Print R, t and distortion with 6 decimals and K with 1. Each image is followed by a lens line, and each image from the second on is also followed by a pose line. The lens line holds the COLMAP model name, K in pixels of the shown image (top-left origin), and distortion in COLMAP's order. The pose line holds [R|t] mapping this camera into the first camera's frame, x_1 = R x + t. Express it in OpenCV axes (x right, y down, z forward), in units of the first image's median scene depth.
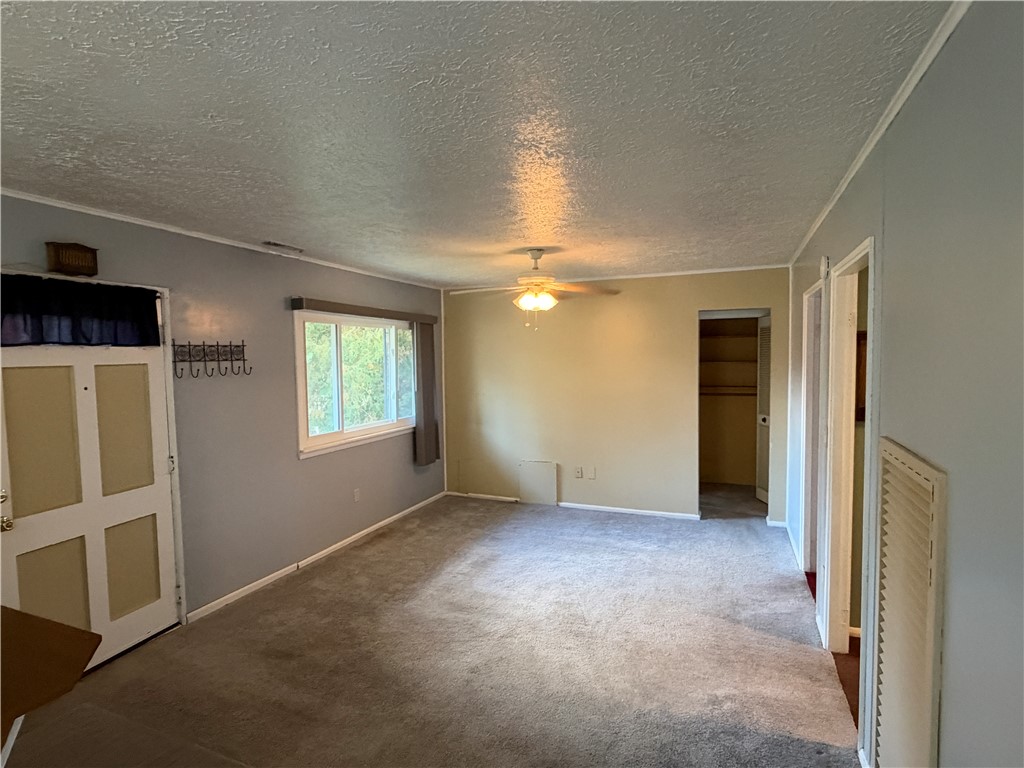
lens RADIAL K [[551.8, 0, 513.4], [0, 551.8, 380.2], [0, 0, 1]] dist [0.031697, -0.000676]
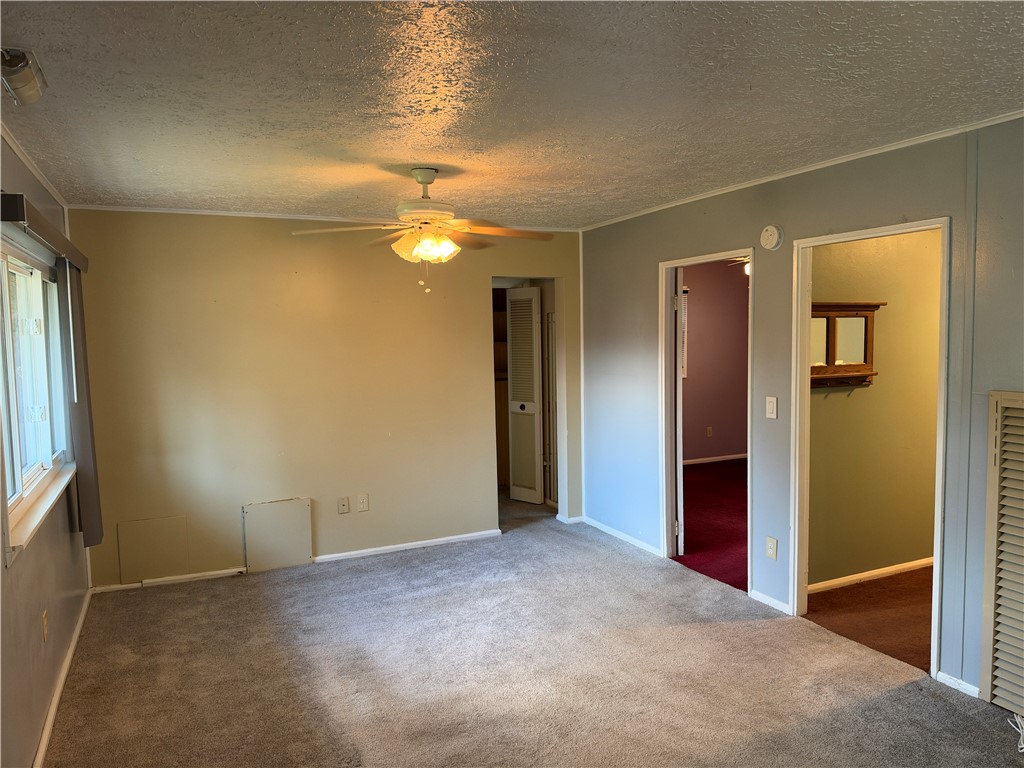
lens RADIAL K [[729.5, 0, 508.9], [0, 729.5, 387.8], [0, 0, 1]] dist [0.024721, -0.020865]
pose [[0.695690, -0.060252, 0.715811, -0.438352], [0.047007, 0.998159, 0.038332, -0.003564], [-0.716803, 0.006981, 0.697241, 0.265285]]
